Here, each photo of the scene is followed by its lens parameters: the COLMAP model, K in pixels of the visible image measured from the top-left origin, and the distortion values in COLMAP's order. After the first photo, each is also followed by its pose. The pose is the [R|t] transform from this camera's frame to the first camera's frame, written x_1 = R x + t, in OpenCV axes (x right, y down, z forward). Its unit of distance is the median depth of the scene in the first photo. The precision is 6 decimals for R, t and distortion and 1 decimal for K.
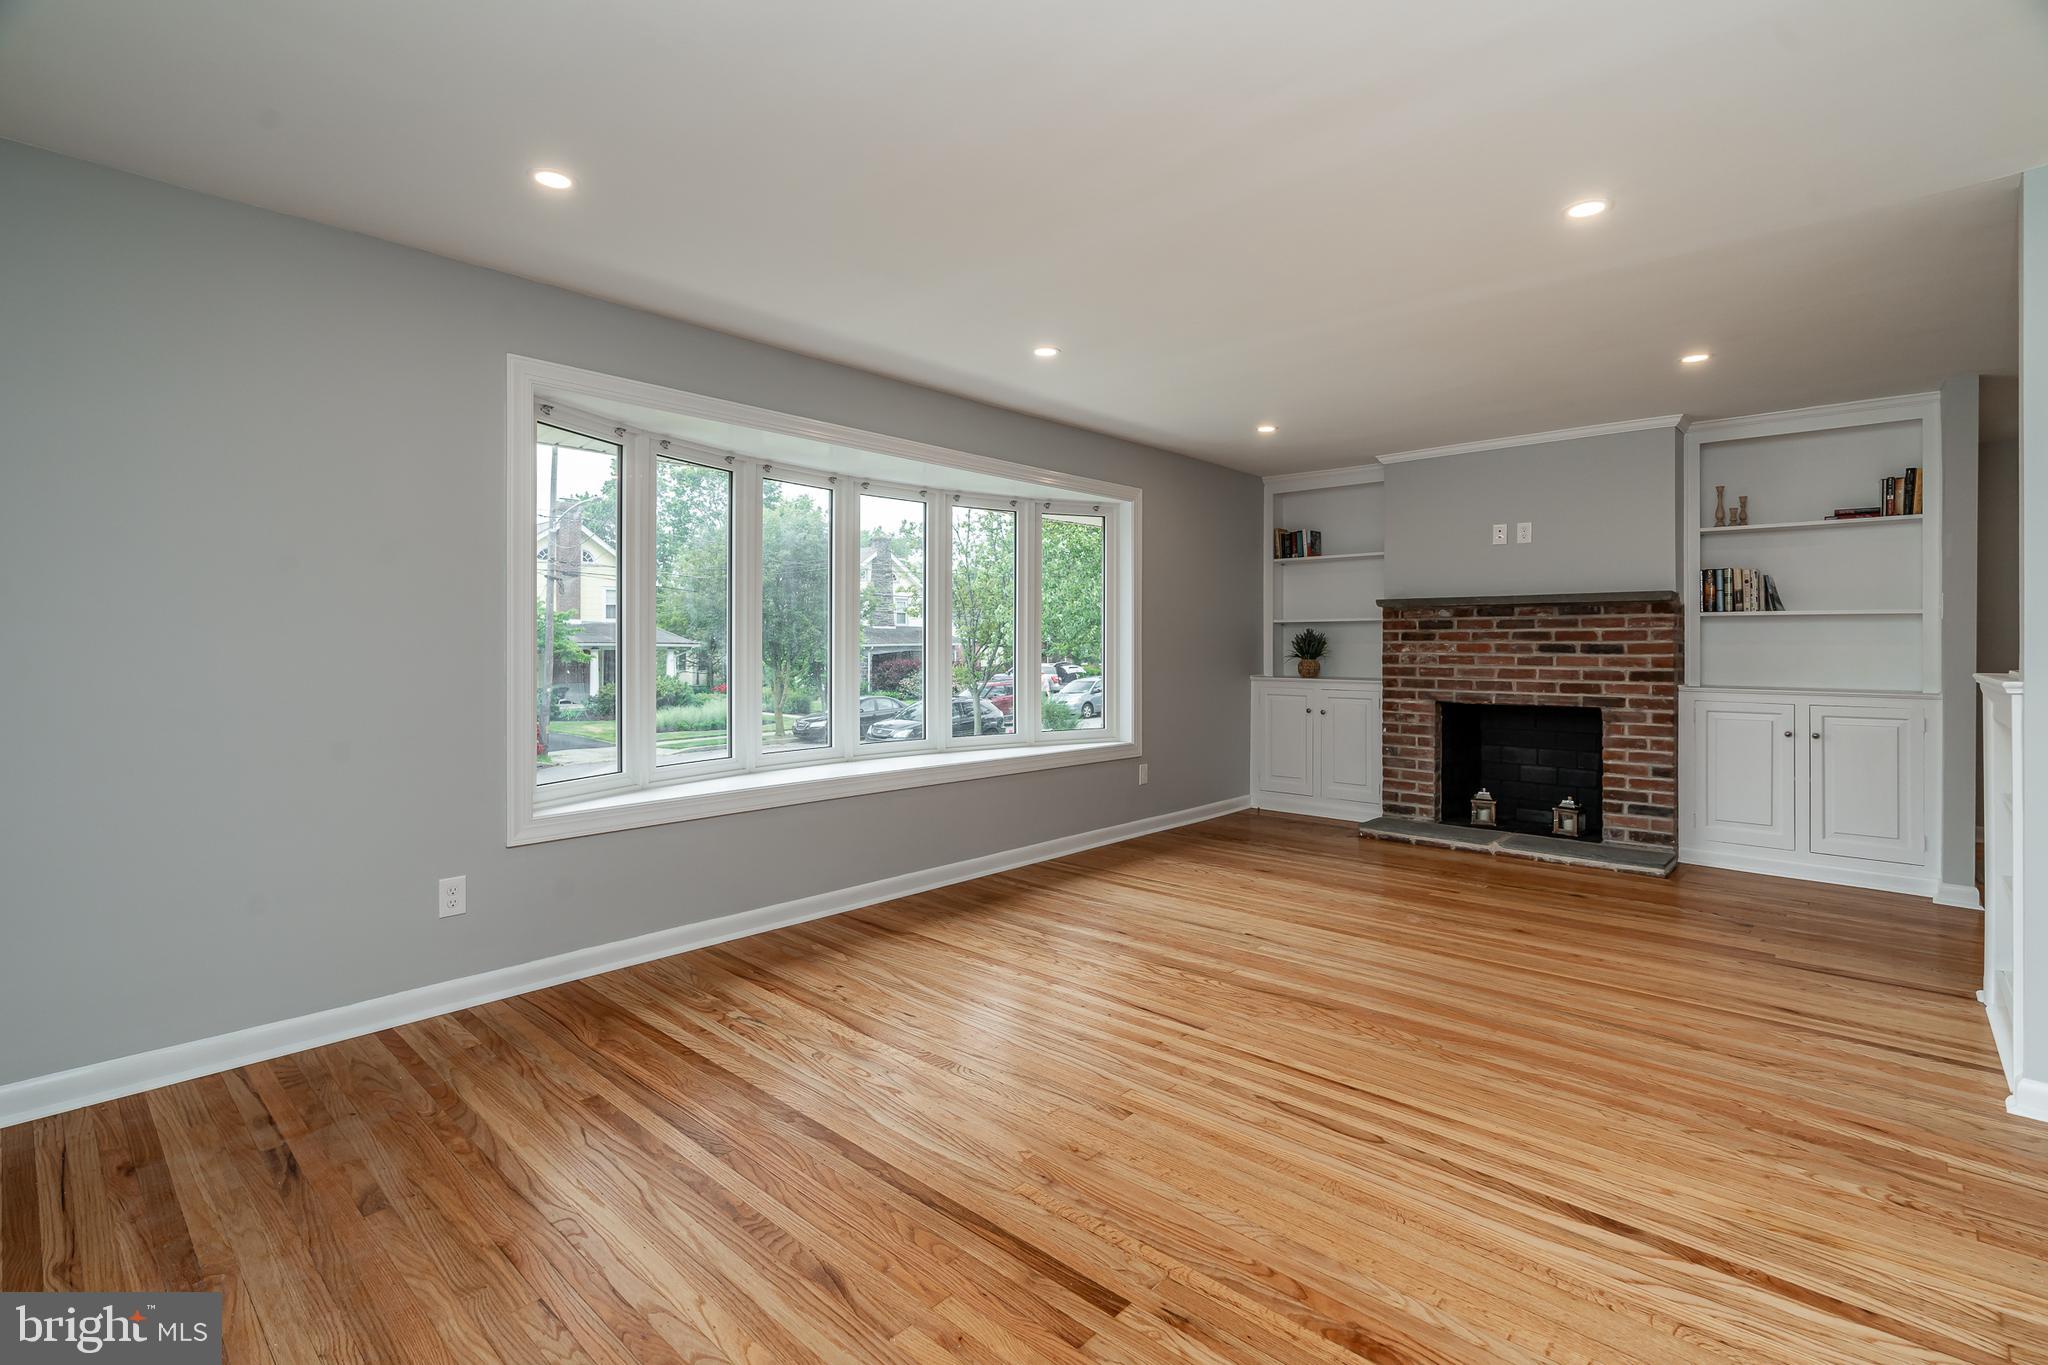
lens RADIAL K [[921.0, 0, 1052.8], [0, 921.0, 634.7], [0, 0, 1]] dist [-0.004415, 0.001706]
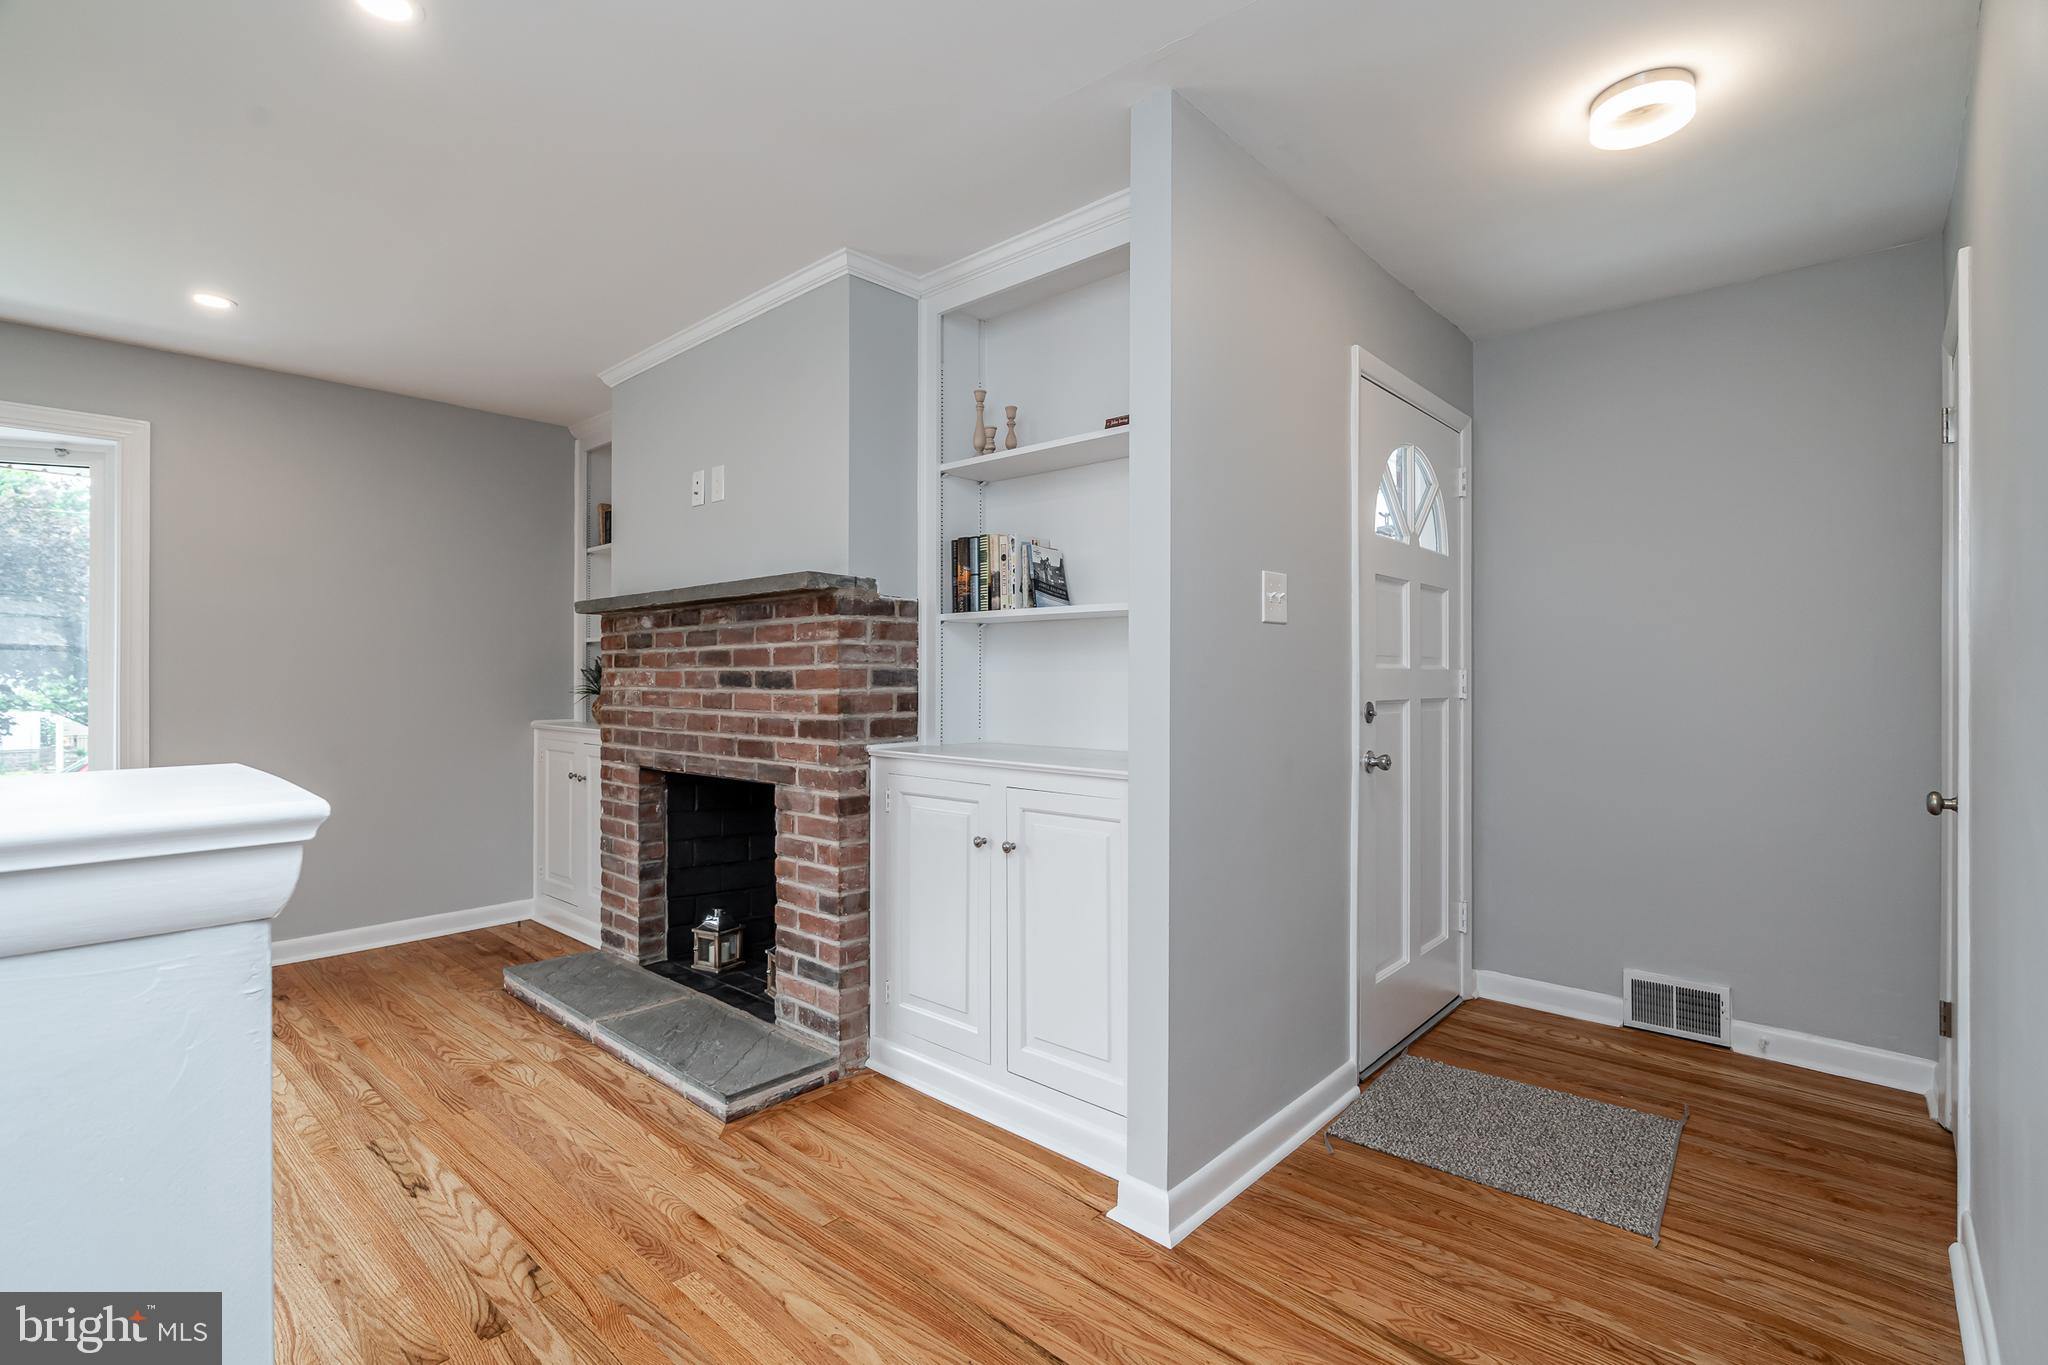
lens RADIAL K [[921.0, 0, 1032.2], [0, 921.0, 672.5], [0, 0, 1]] dist [-0.004415, 0.001706]
pose [[0.999966, -0.005359, -0.006339, 0.774112], [0.005399, 0.999965, 0.006317, 0.008311], [0.006304, -0.006351, 0.999960, 0.444003]]
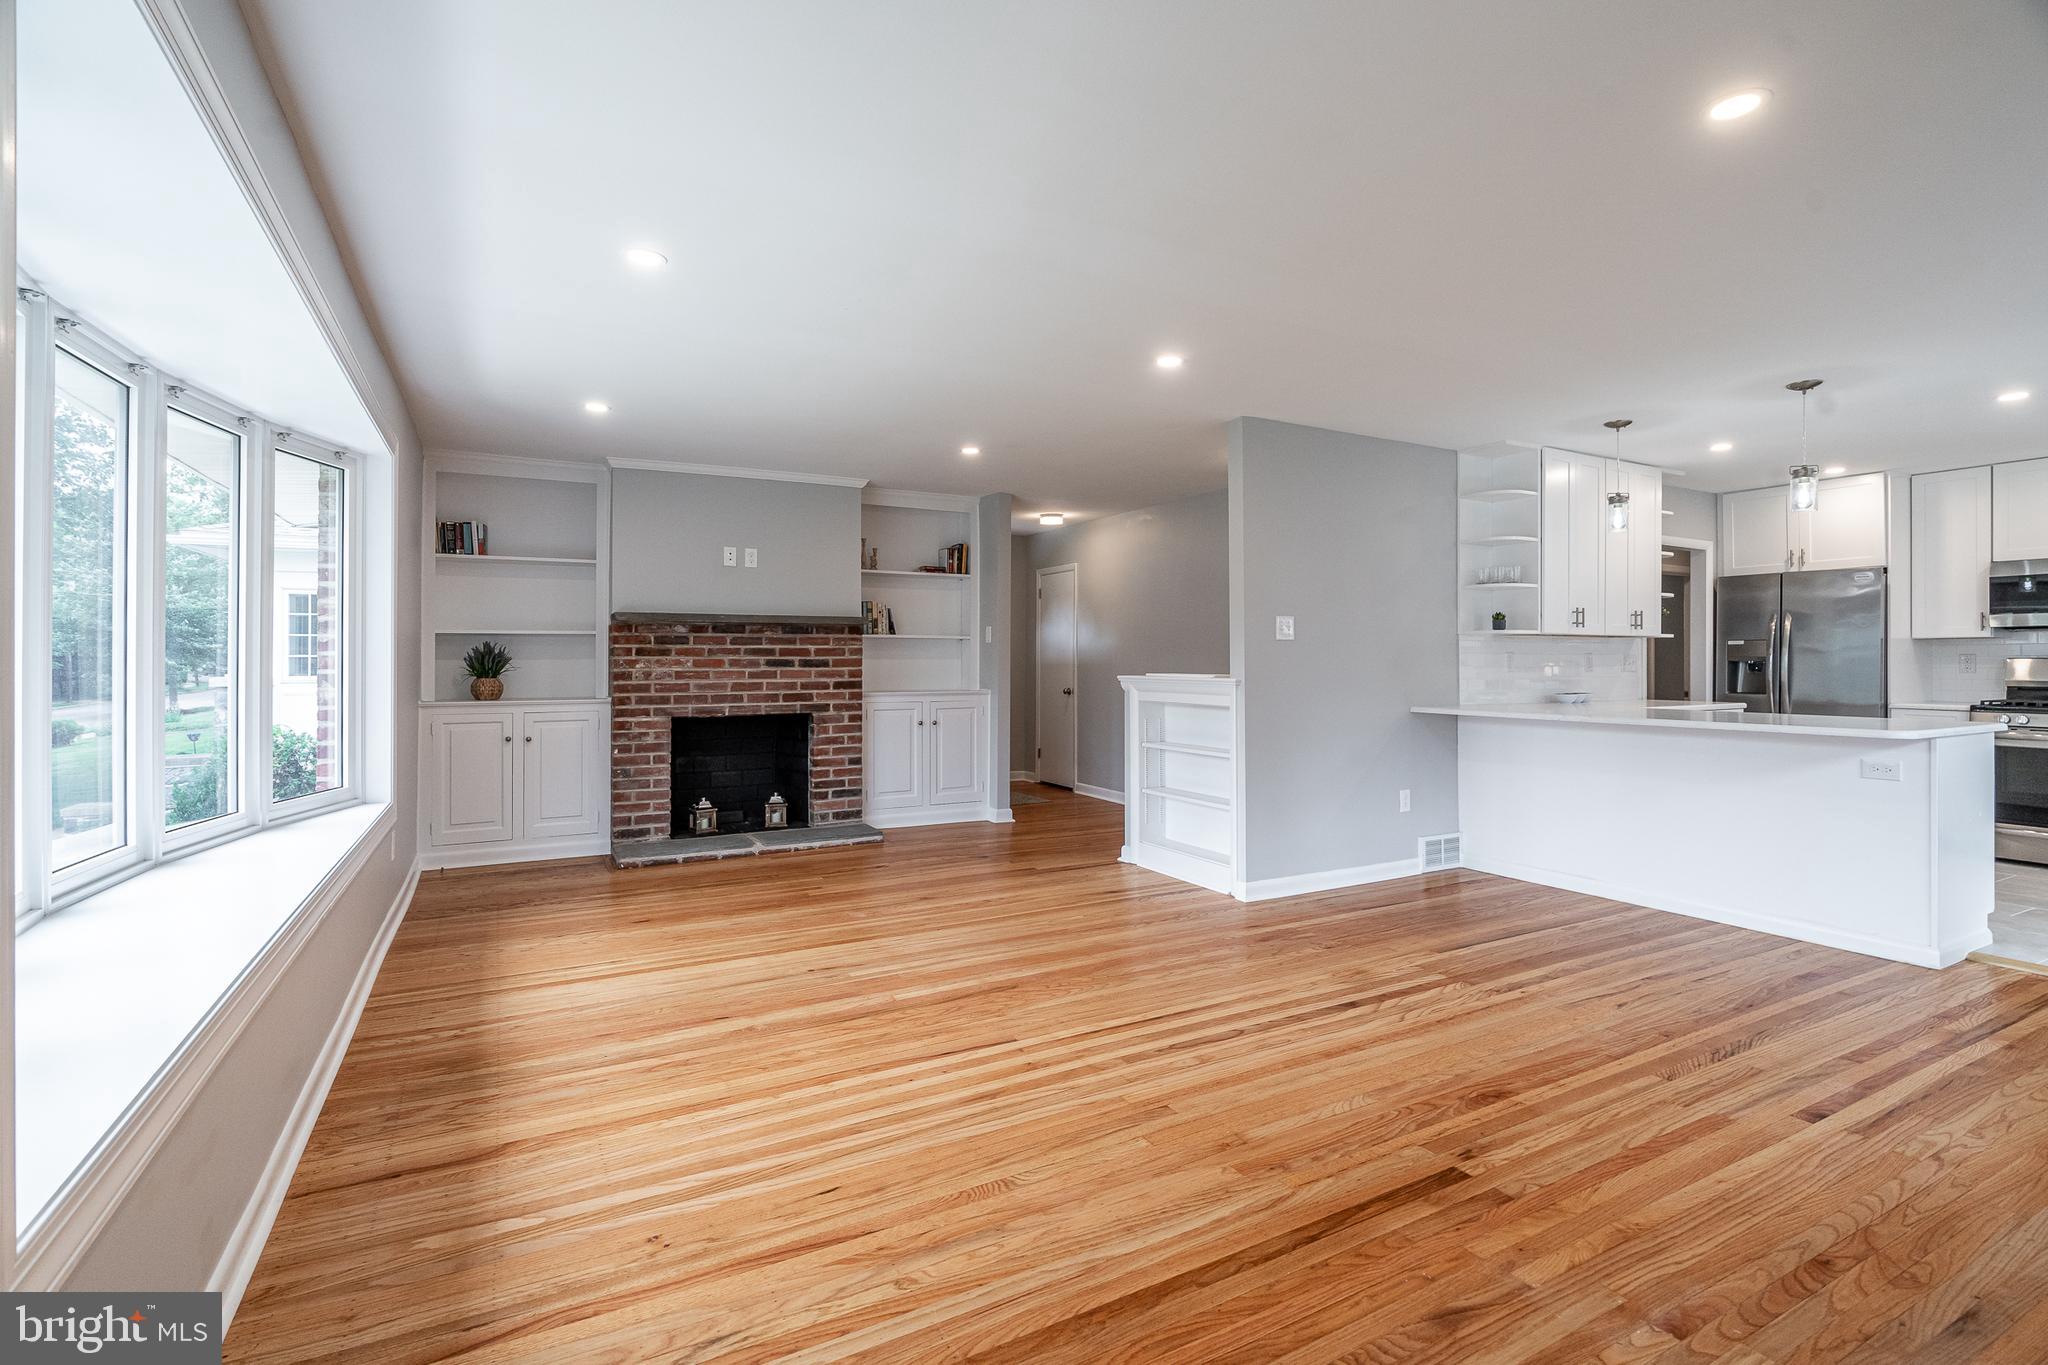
lens RADIAL K [[921.0, 0, 986.4], [0, 921.0, 653.1], [0, 0, 1]] dist [-0.004415, 0.001706]
pose [[0.373209, 0.003472, 0.927741, -0.431338], [-0.006909, 0.999976, -0.000963, 0.001948], [-0.927722, -0.006050, 0.373224, 0.356458]]
